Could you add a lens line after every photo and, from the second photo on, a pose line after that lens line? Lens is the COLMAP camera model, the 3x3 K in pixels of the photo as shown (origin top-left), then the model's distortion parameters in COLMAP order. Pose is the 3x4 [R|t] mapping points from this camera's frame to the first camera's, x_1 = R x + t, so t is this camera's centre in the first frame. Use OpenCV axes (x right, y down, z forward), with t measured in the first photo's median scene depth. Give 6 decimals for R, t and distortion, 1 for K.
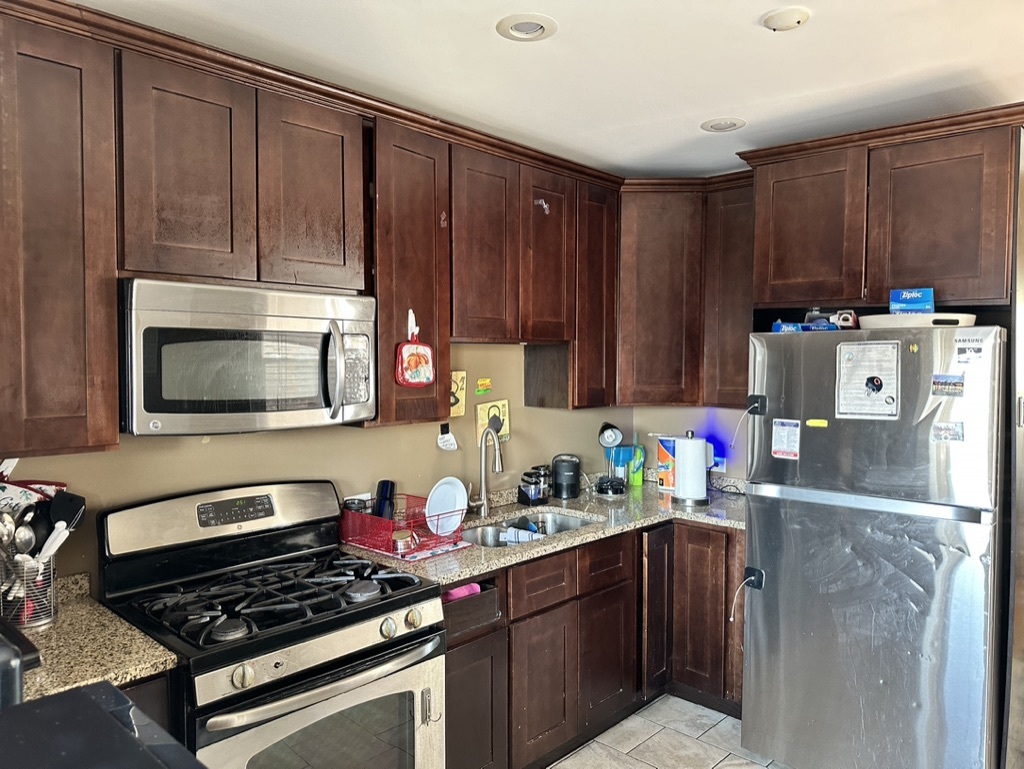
lens RADIAL K [[724.9, 0, 515.2], [0, 724.9, 381.4], [0, 0, 1]] dist [-0.034393, -0.004751]
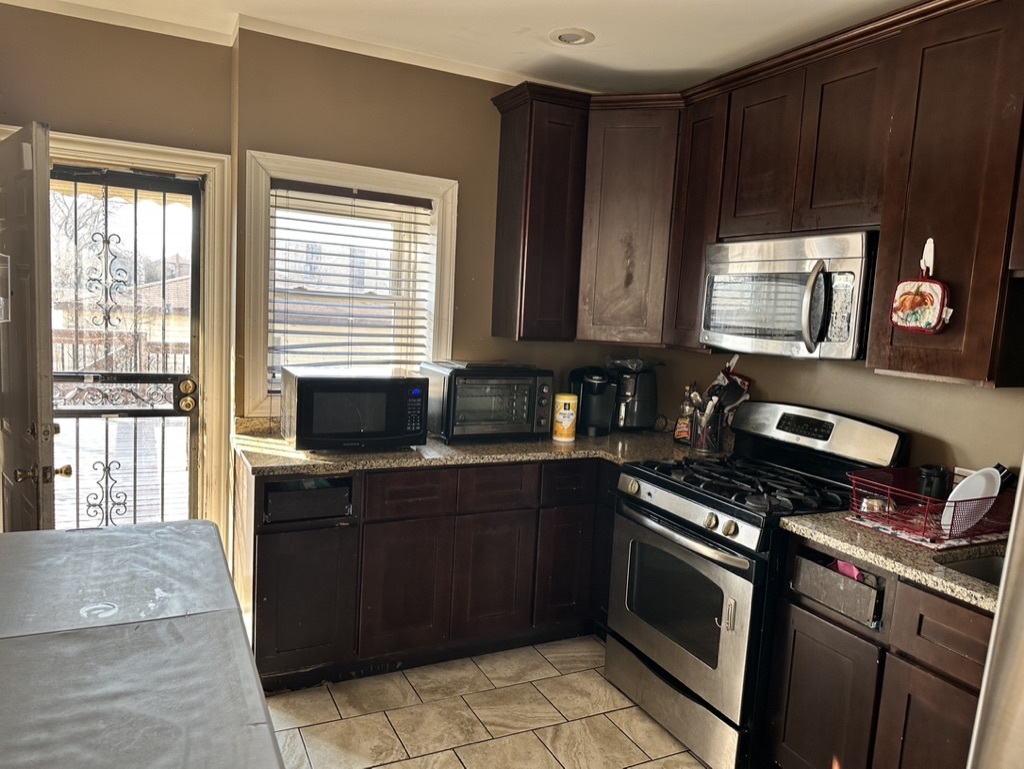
lens RADIAL K [[724.9, 0, 516.0], [0, 724.9, 386.2], [0, 0, 1]] dist [-0.034393, -0.004751]
pose [[-0.377105, 0.077181, -0.922949, 0.873338], [-0.096369, 0.987843, 0.121982, 0.013342], [0.921143, 0.134944, -0.365083, 0.962238]]
